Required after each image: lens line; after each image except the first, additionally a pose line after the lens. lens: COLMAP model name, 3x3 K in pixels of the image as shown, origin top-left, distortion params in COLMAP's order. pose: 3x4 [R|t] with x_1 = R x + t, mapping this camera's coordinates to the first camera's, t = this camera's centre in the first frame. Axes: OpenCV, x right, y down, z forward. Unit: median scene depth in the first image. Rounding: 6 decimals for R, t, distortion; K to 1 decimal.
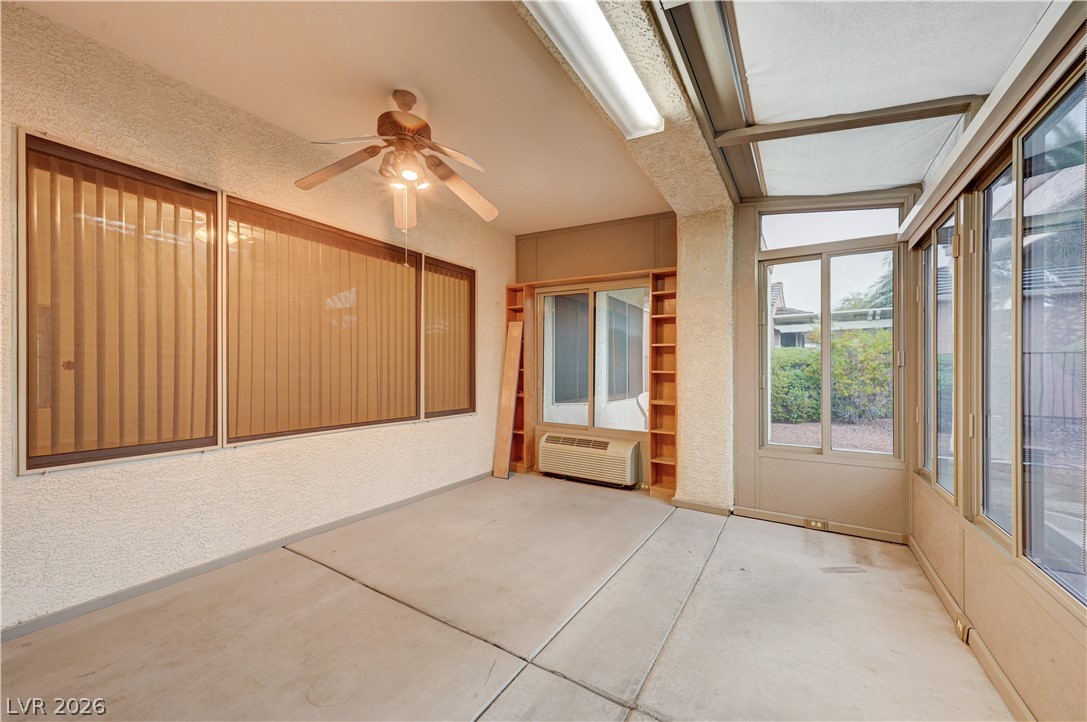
lens RADIAL K [[426.9, 0, 546.6], [0, 426.9, 368.5], [0, 0, 1]] dist [-0.001271, 0.000378]
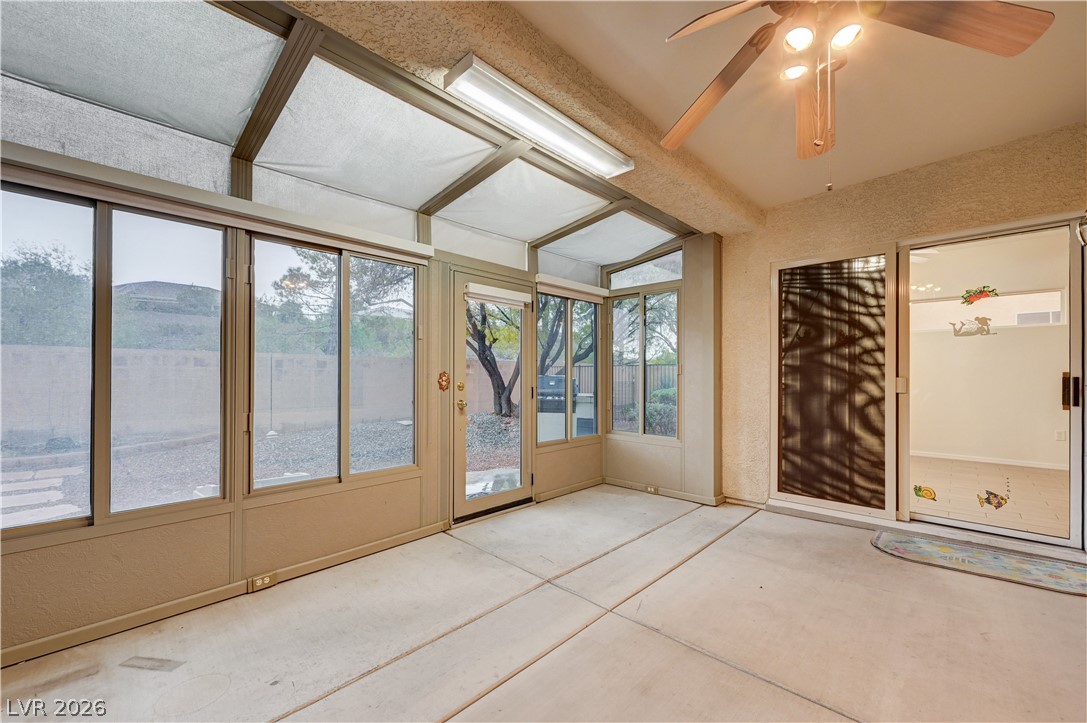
lens RADIAL K [[426.9, 0, 546.6], [0, 426.9, 369.0], [0, 0, 1]] dist [-0.001271, 0.000378]
pose [[-0.977378, 0.003975, 0.211465, -0.062868], [-0.000900, 0.999736, -0.022954, 0.003822], [-0.211500, -0.022625, -0.977116, 1.124558]]
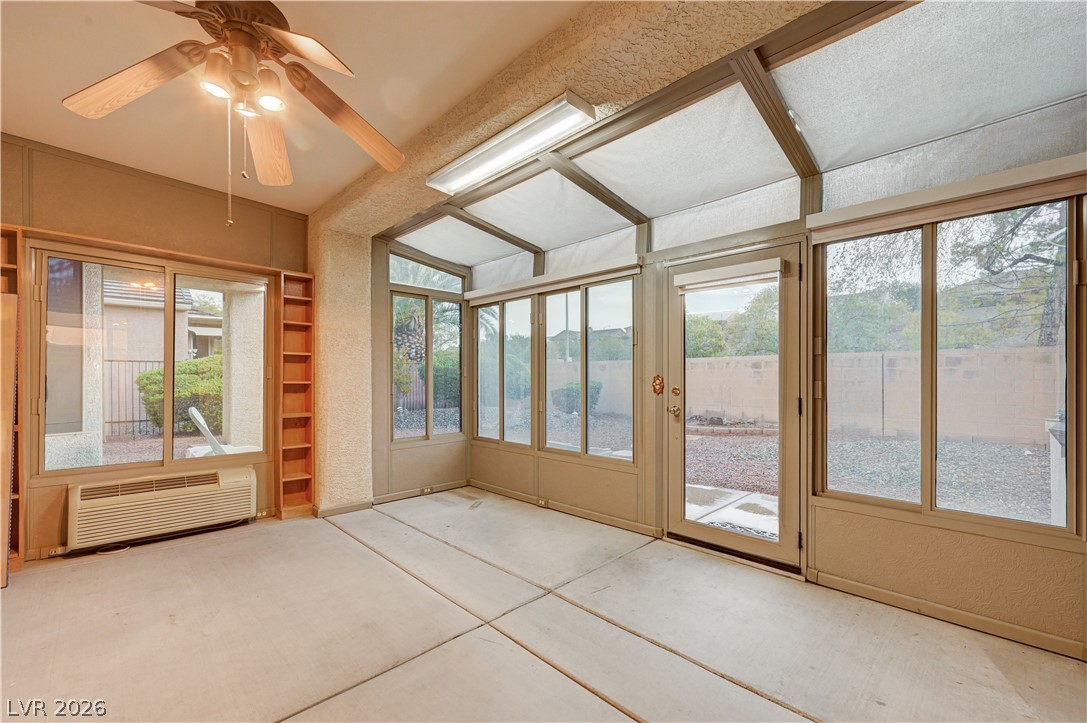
lens RADIAL K [[434.6, 0, 552.6], [0, 434.6, 372.2], [0, 0, 1]] dist [-0.001062, -0.000034]
pose [[0.208276, 0.007504, 0.978041, -0.603014], [-0.003722, 0.999969, -0.006880, -0.010621], [-0.978063, -0.002207, 0.208297, 0.276143]]
